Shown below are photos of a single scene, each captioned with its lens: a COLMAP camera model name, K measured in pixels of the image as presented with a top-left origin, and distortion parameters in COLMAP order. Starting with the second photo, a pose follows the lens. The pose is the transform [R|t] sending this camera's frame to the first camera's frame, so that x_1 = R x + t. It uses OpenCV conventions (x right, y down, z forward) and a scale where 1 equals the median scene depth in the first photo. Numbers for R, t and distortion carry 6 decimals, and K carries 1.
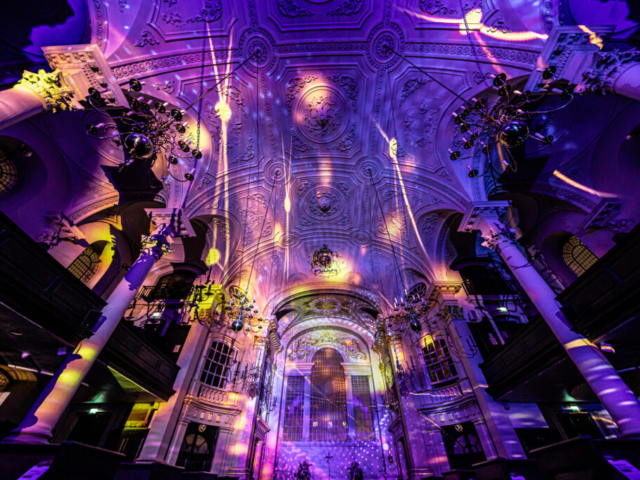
lens RADIAL K [[246.5, 0, 317.6], [0, 246.5, 242.6], [0, 0, 1]] dist [0.010767, -0.006429]
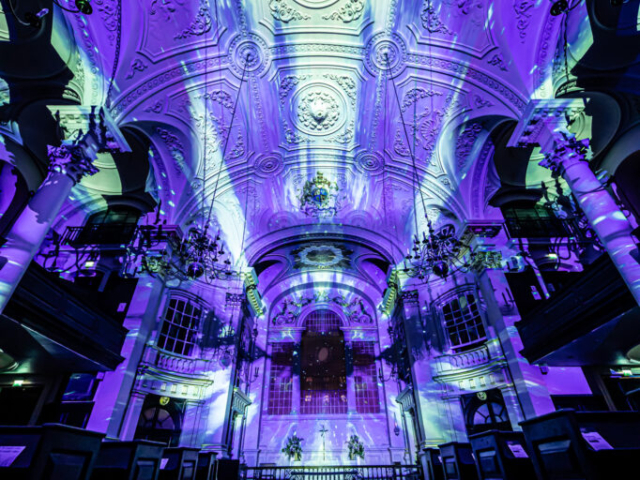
lens RADIAL K [[327.4, 0, 320.6], [0, 327.4, 241.0], [0, 0, 1]] dist [0.004873, -0.002463]
pose [[0.999574, -0.000788, 0.029189, 0.005941], [-0.004557, 0.983179, 0.182590, 0.044743], [-0.028842, -0.182645, 0.982756, 0.039005]]
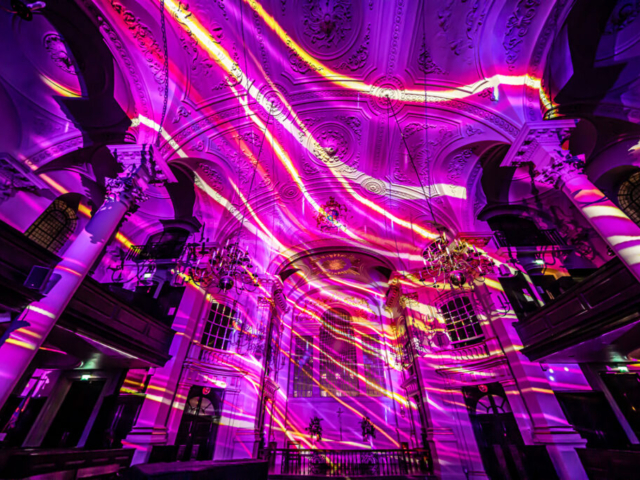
lens RADIAL K [[246.5, 0, 317.6], [0, 246.5, 242.6], [0, 0, 1]] dist [0.010767, -0.006429]
pose [[0.999568, -0.021717, -0.019780, -0.010406], [0.024350, 0.989216, 0.144427, 0.059515], [0.016430, -0.144846, 0.989318, 0.143486]]
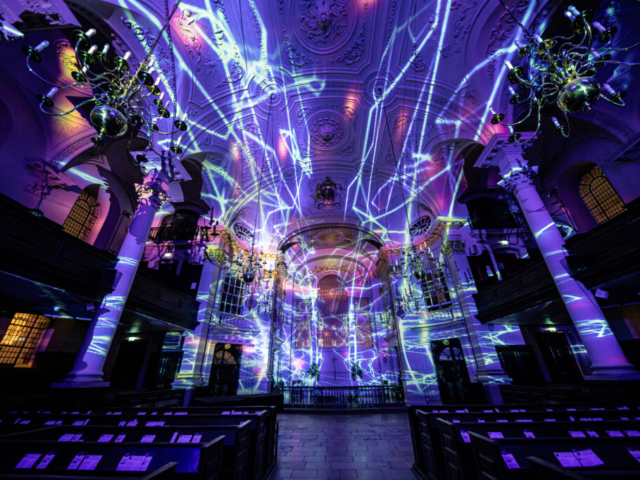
lens RADIAL K [[246.5, 0, 317.6], [0, 246.5, 242.6], [0, 0, 1]] dist [0.010767, -0.006429]
pose [[0.999632, -0.025302, -0.009798, -0.010937], [0.027092, 0.950670, 0.309018, -0.068101], [0.001496, -0.309170, 0.951006, 0.030327]]
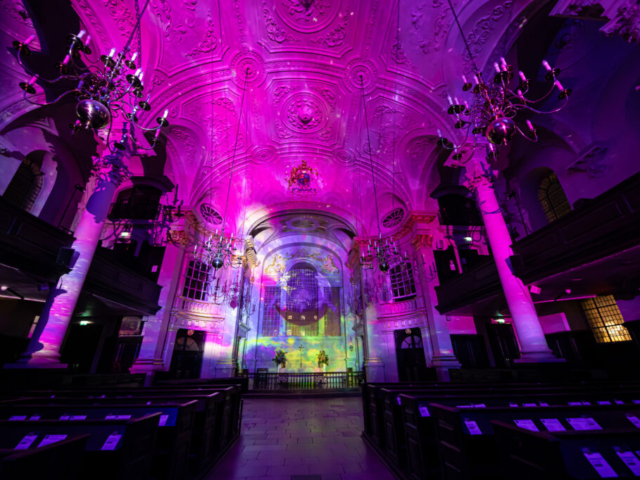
lens RADIAL K [[264.9, 0, 317.2], [0, 264.9, 242.7], [0, 0, 1]] dist [0.011634, -0.006879]
pose [[0.995690, 0.022819, 0.089888, -0.005032], [-0.053984, 0.930729, 0.361703, -0.097574], [-0.075408, -0.364997, 0.927950, -0.021673]]
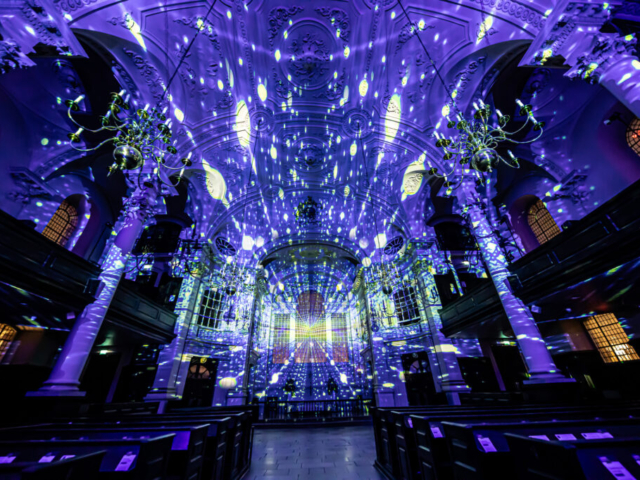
lens RADIAL K [[246.5, 0, 317.6], [0, 246.5, 242.6], [0, 0, 1]] dist [0.010767, -0.006429]
pose [[0.997760, 0.006524, 0.066575, -0.005639], [-0.022955, 0.968193, 0.249148, -0.090065], [-0.062832, -0.250118, 0.966175, -0.026871]]
